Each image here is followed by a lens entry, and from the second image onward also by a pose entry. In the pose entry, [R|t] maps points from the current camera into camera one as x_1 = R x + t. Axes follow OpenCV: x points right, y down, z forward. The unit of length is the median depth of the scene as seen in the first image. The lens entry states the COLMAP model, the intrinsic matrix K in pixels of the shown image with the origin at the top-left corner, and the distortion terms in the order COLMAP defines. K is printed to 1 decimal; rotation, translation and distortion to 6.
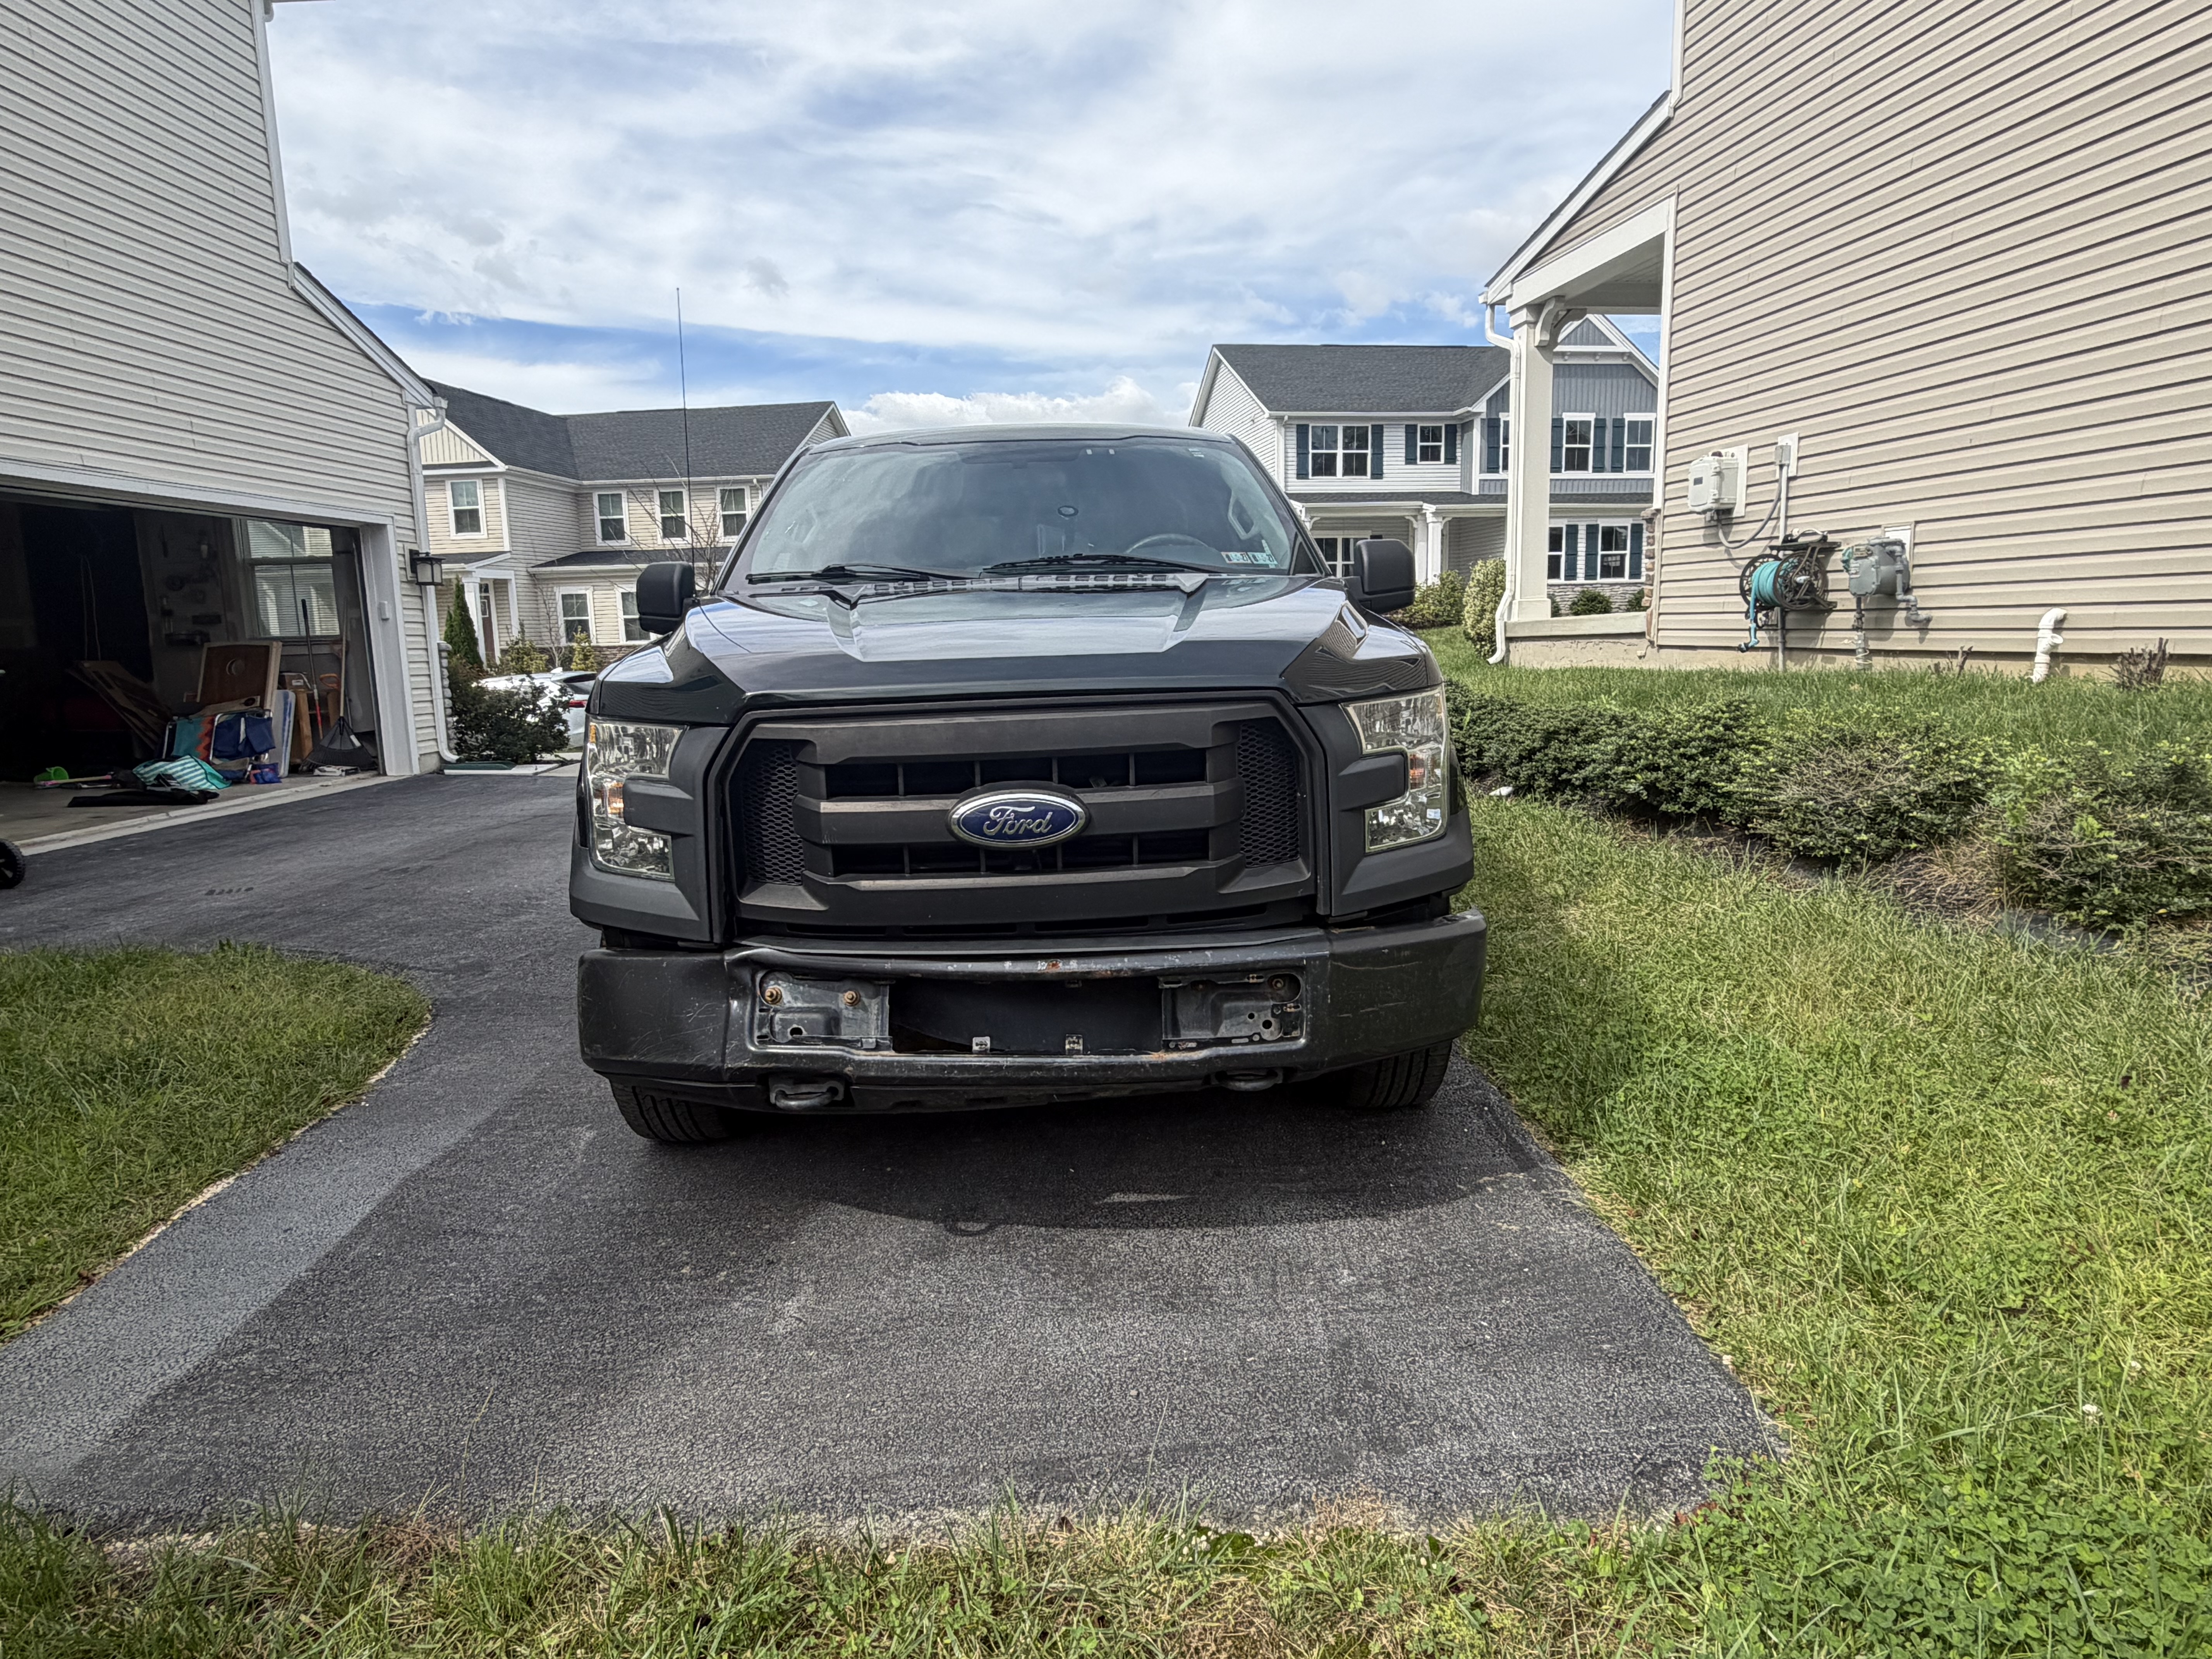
lens RADIAL K [[1282.1, 0, 1092.5], [0, 1282.1, 826.3], [0, 0, 1]] dist [-0.000717, 0.000143]
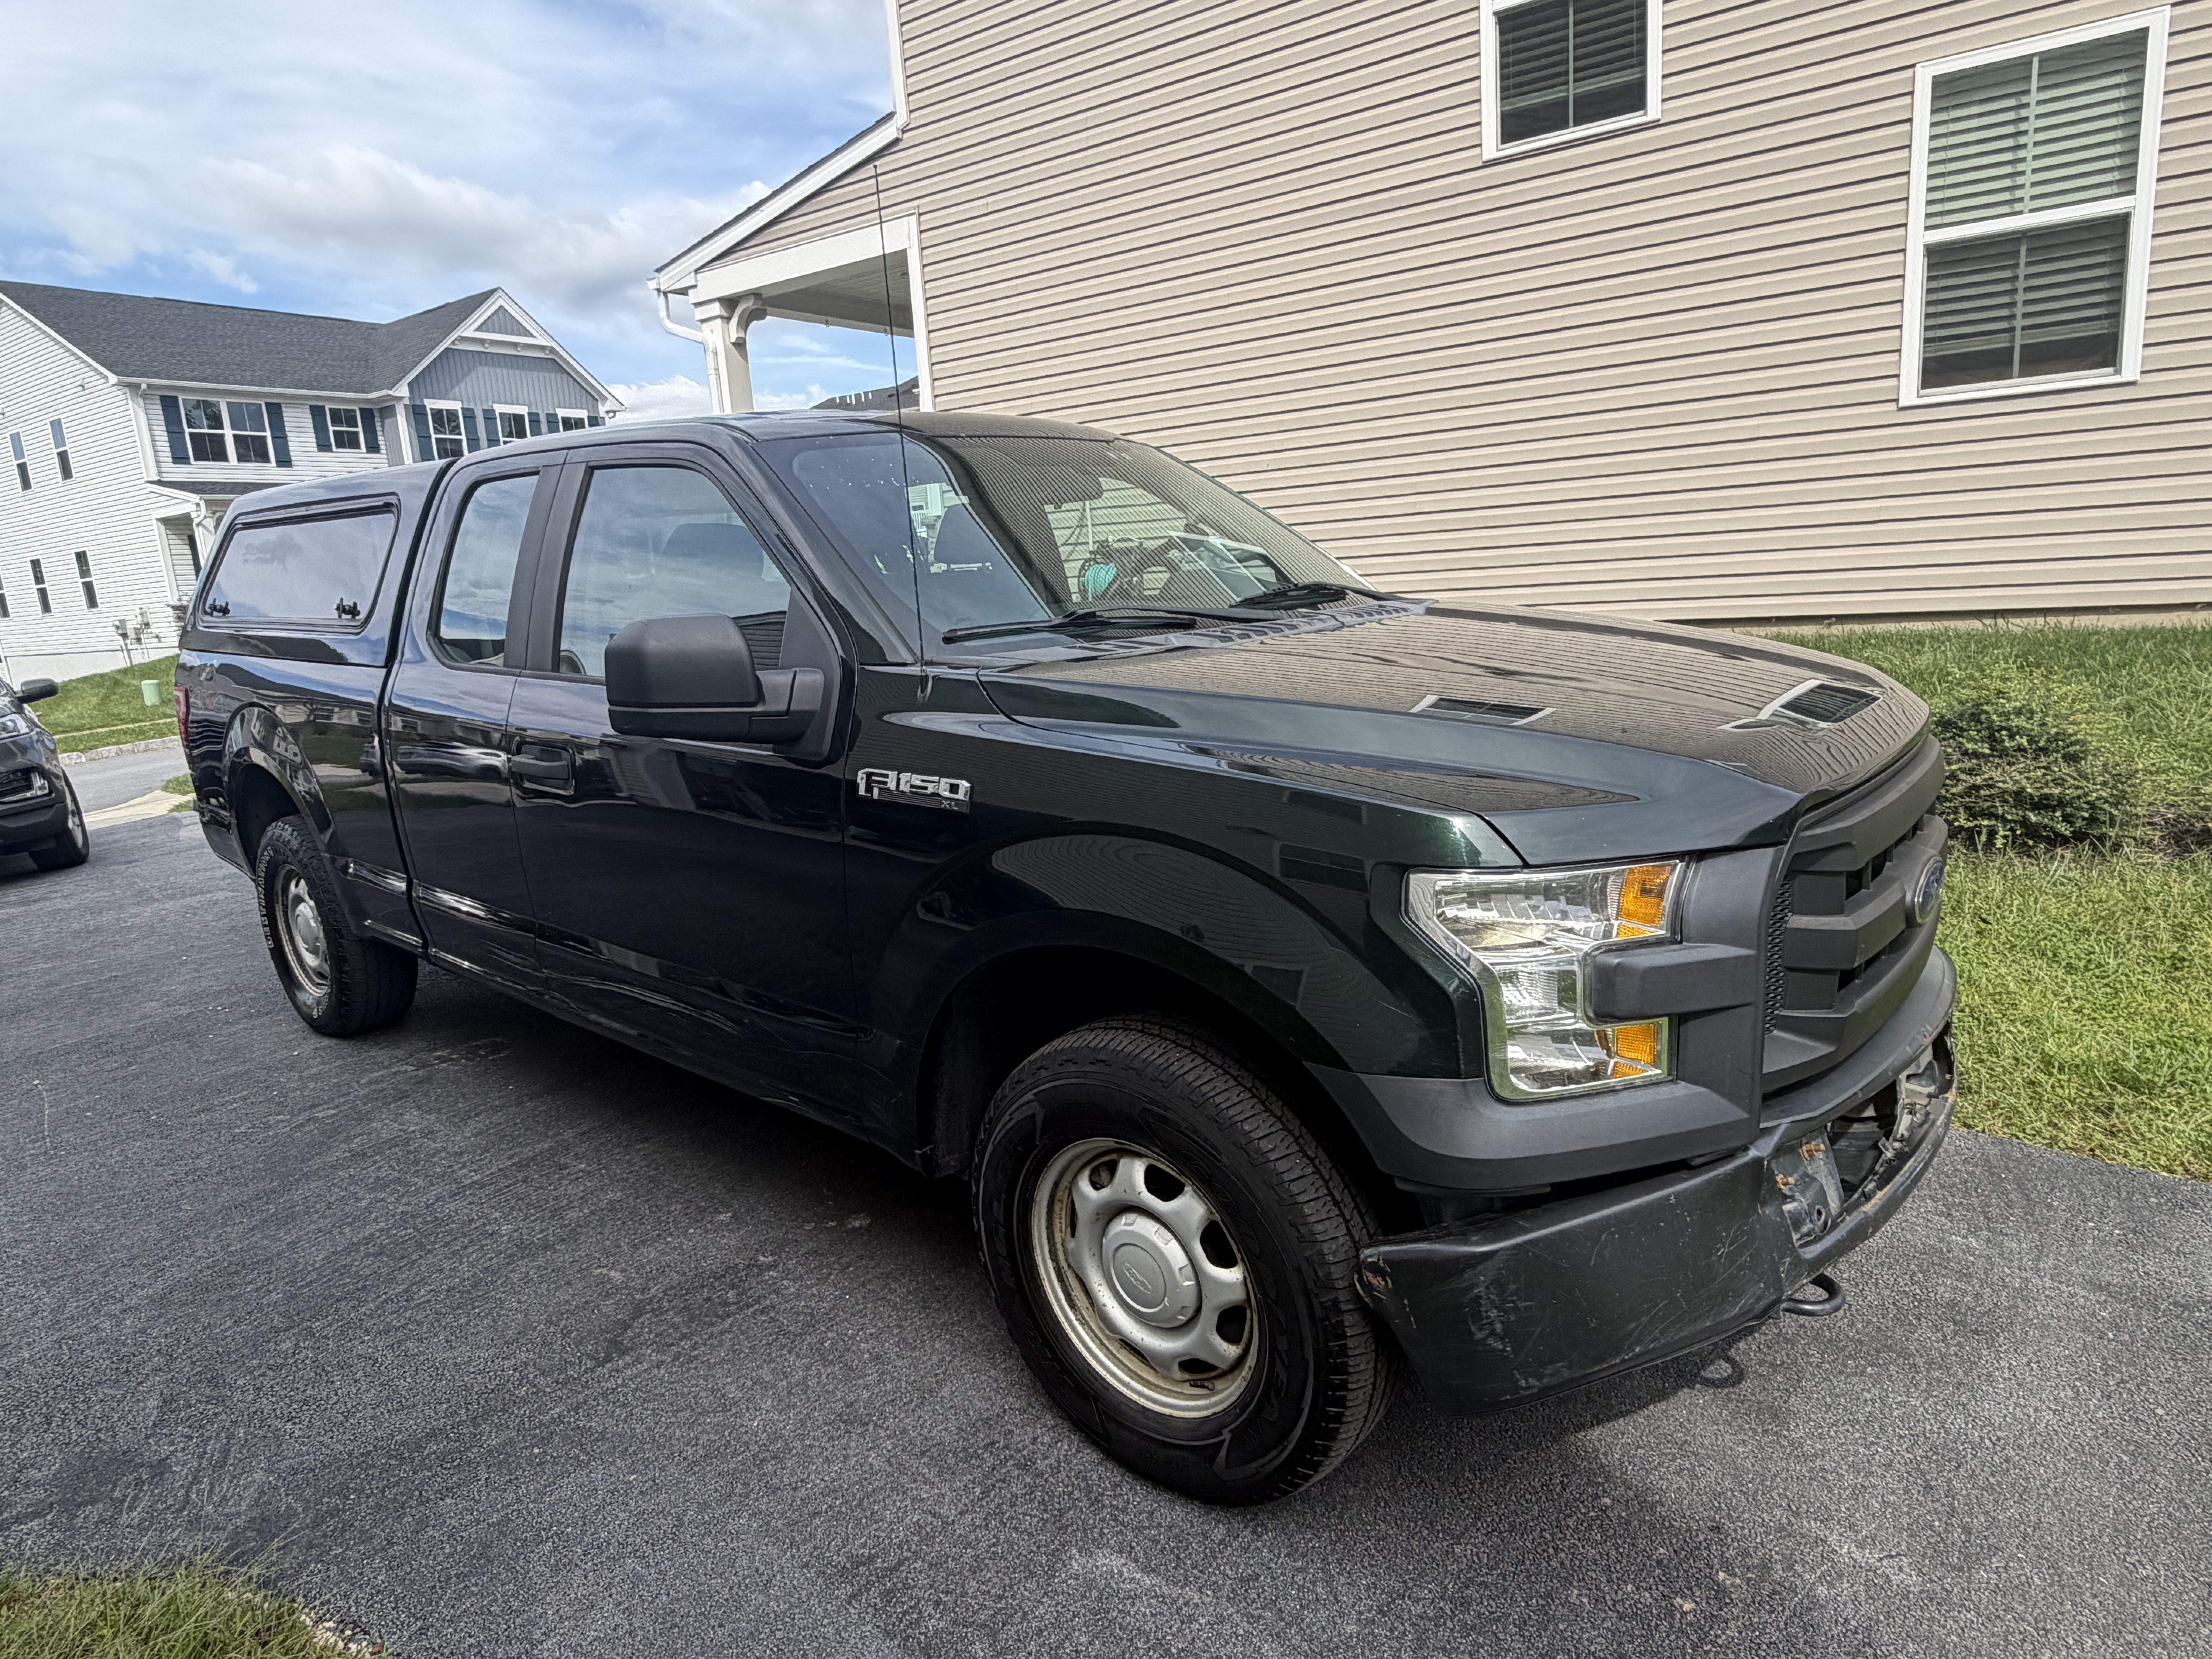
lens RADIAL K [[1282.1, 0, 1092.5], [0, 1282.1, 826.3], [0, 0, 1]] dist [-0.000717, 0.000143]
pose [[0.680312, -0.165966, 0.713885, -0.123002], [0.163404, 0.983854, 0.073011, -0.023742], [-0.714476, 0.066981, 0.696447, 0.088466]]
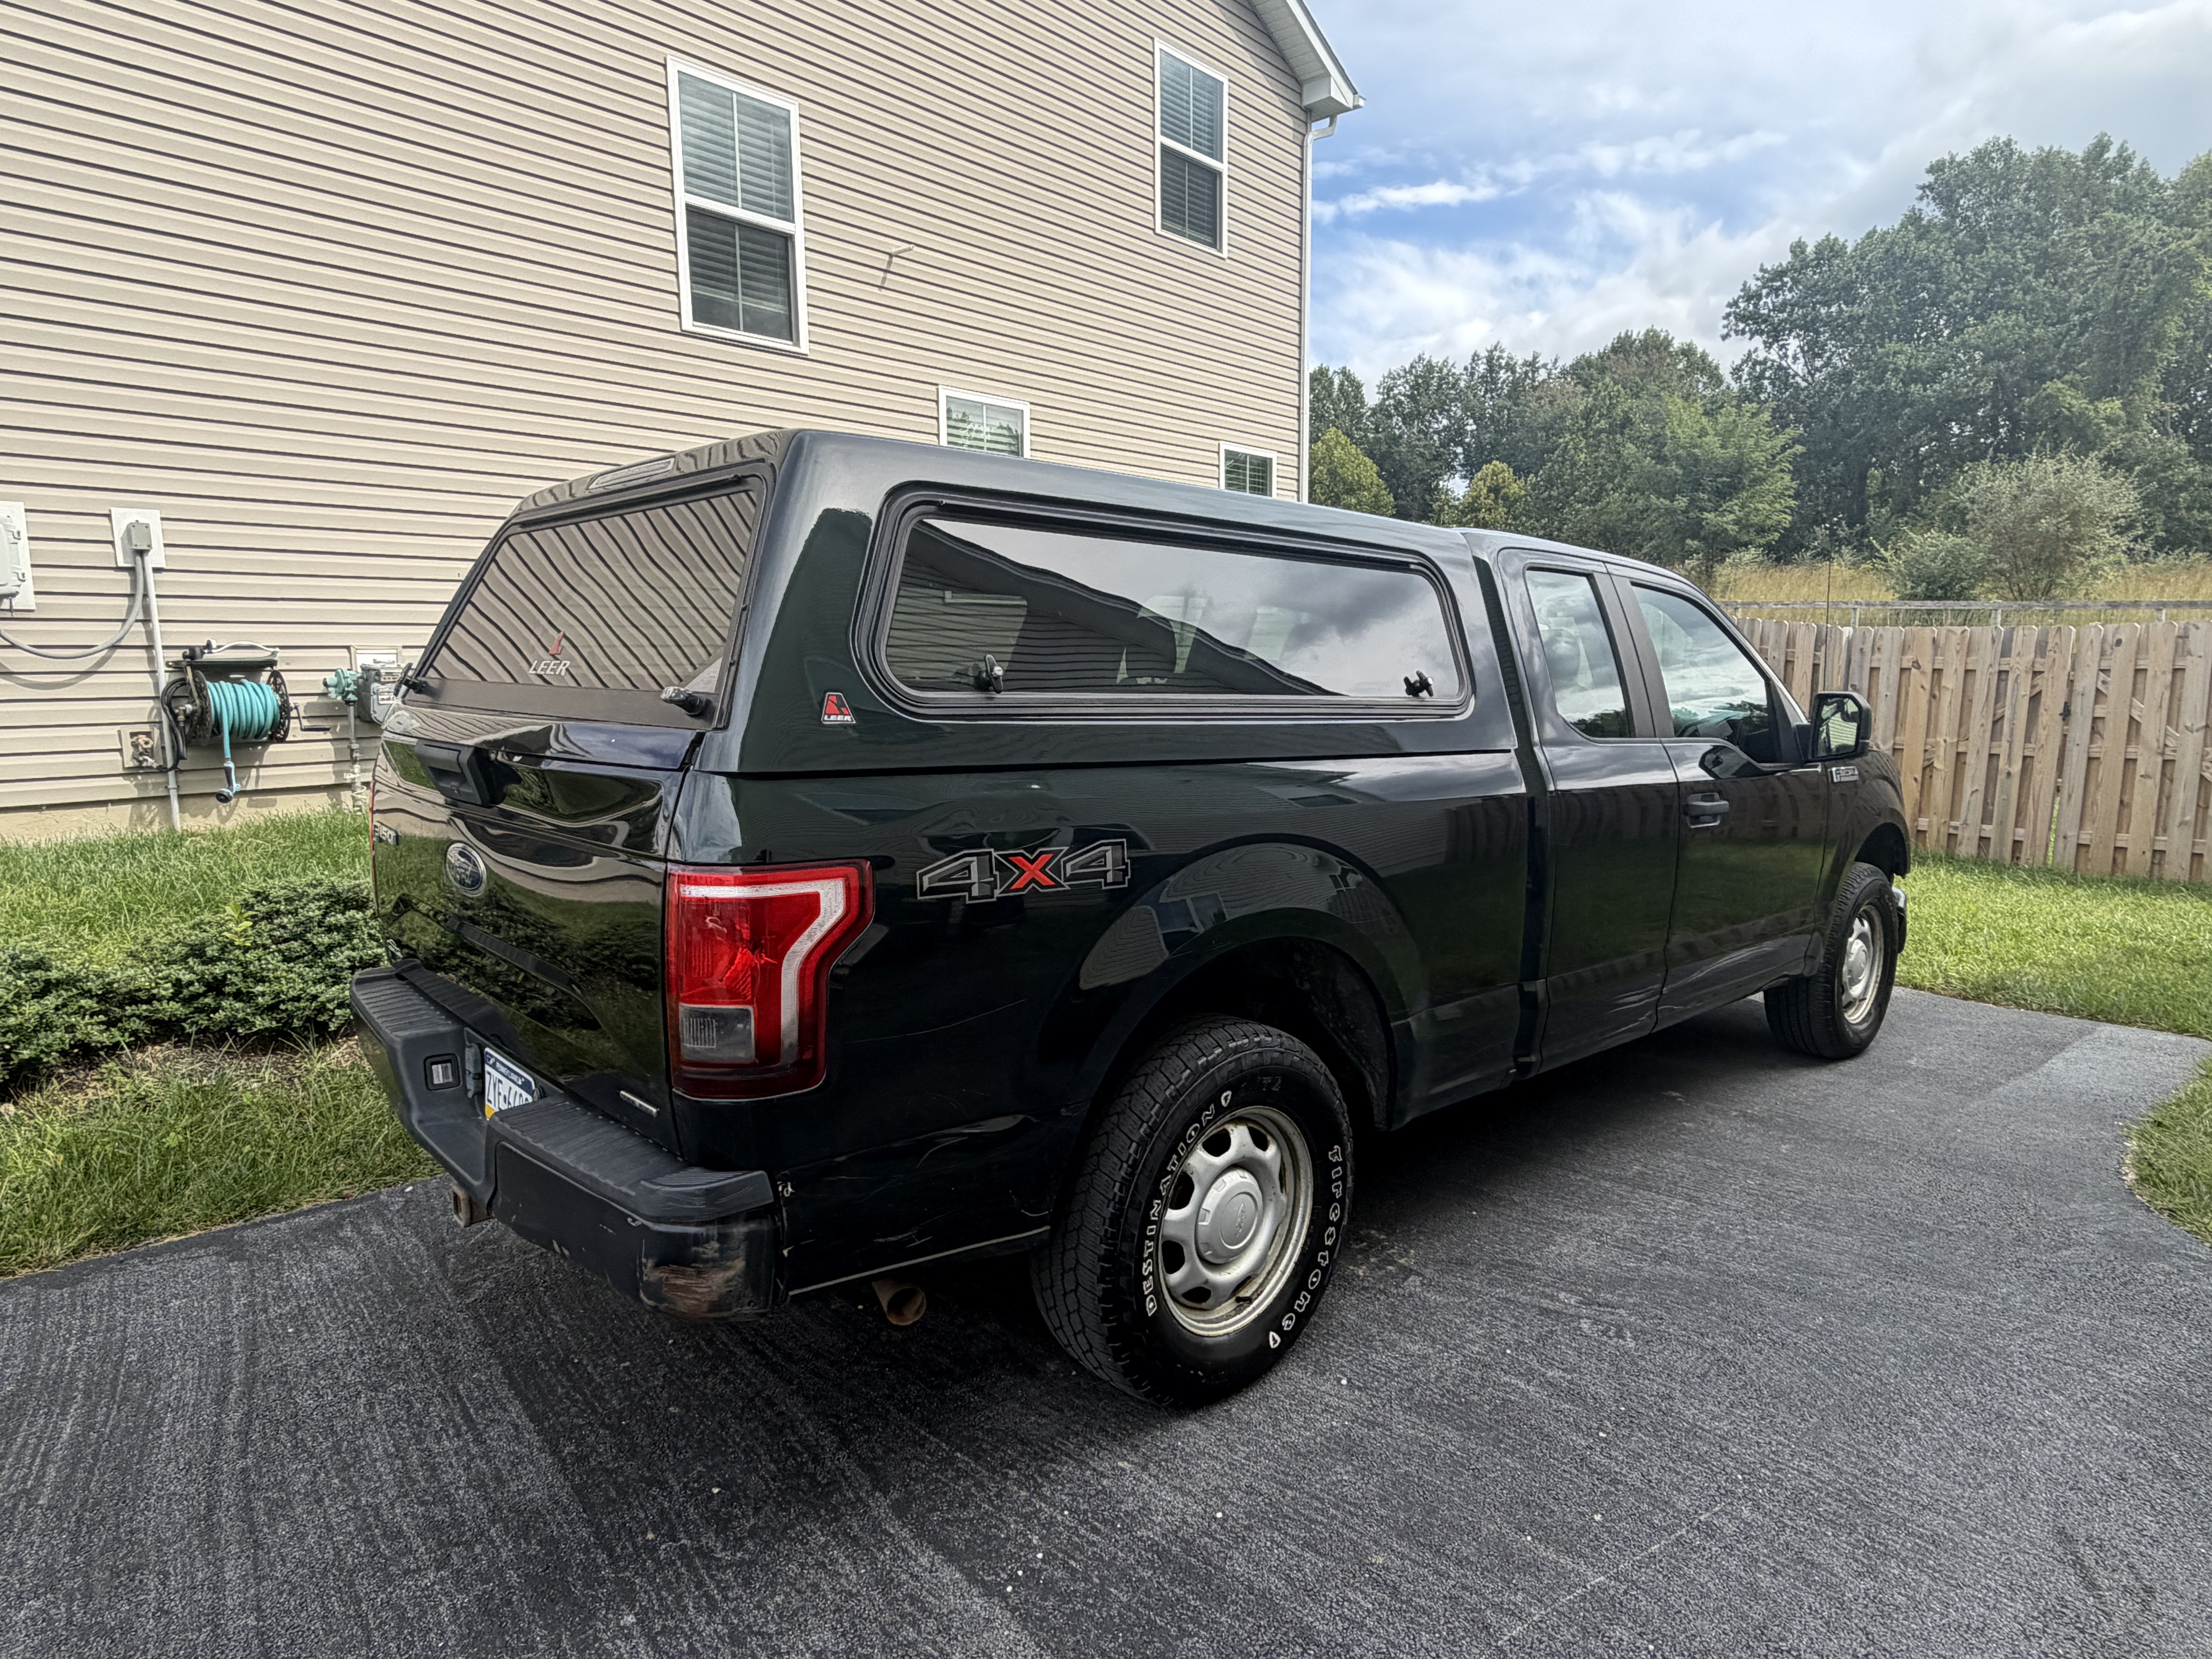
lens RADIAL K [[1282.1, 0, 1092.5], [0, 1282.1, 826.3], [0, 0, 1]] dist [-0.000717, 0.000143]
pose [[-0.634094, -0.073329, 0.769771, -0.148456], [0.140105, 0.968121, 0.207635, -0.078427], [-0.760457, 0.239509, -0.603606, 0.410084]]
